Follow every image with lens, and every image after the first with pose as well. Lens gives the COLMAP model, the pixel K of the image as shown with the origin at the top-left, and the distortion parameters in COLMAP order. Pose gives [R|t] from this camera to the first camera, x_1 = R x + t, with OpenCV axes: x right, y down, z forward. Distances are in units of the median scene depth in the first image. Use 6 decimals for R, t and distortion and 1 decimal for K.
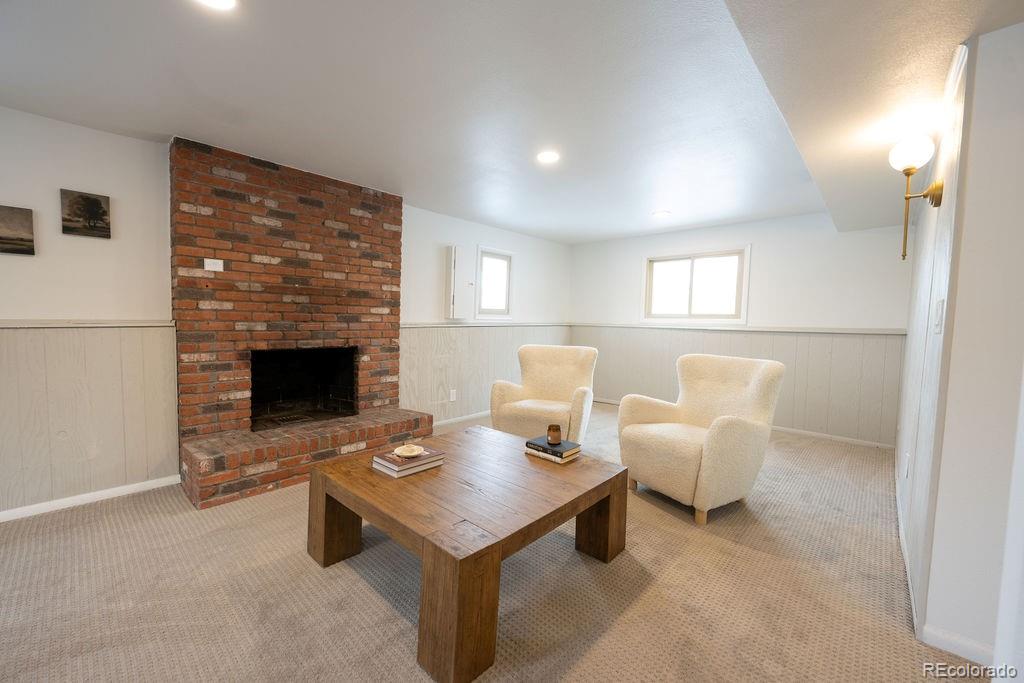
lens RADIAL K [[405.2, 0, 512.0], [0, 405.2, 341.5], [0, 0, 1]] dist [-0.001105, -0.000064]
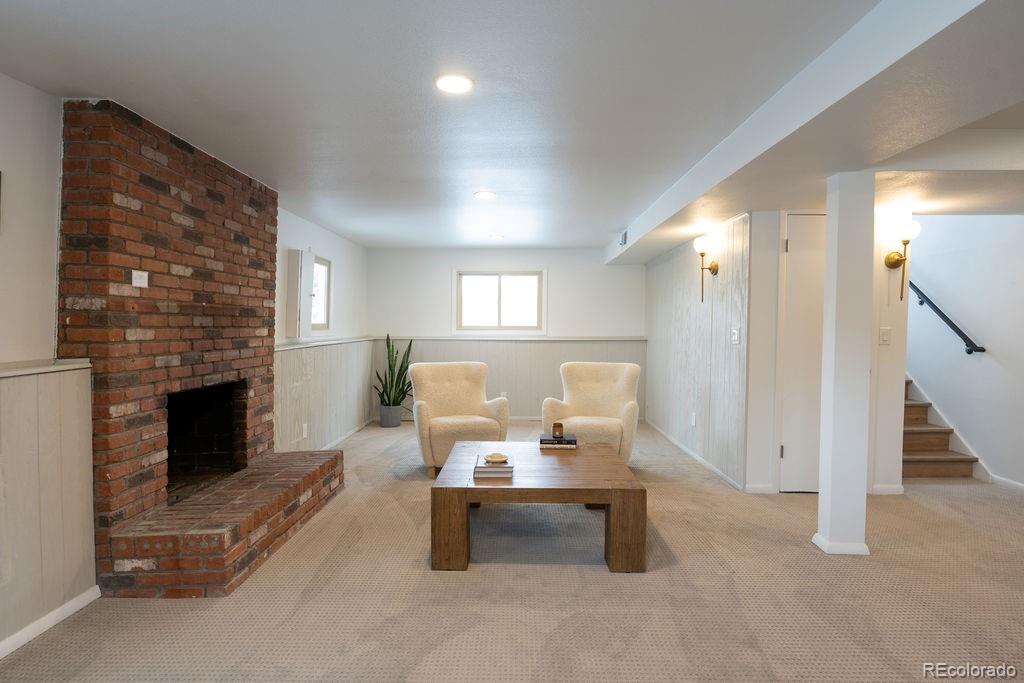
lens RADIAL K [[523.8, 0, 512.0], [0, 523.8, 341.5], [0, 0, 1]] dist [0.000533, 0.000399]
pose [[0.750681, -0.035025, 0.659736, -0.778014], [0.046829, 0.998903, -0.000253, -0.042313], [-0.659003, 0.031085, 0.751497, -0.119879]]
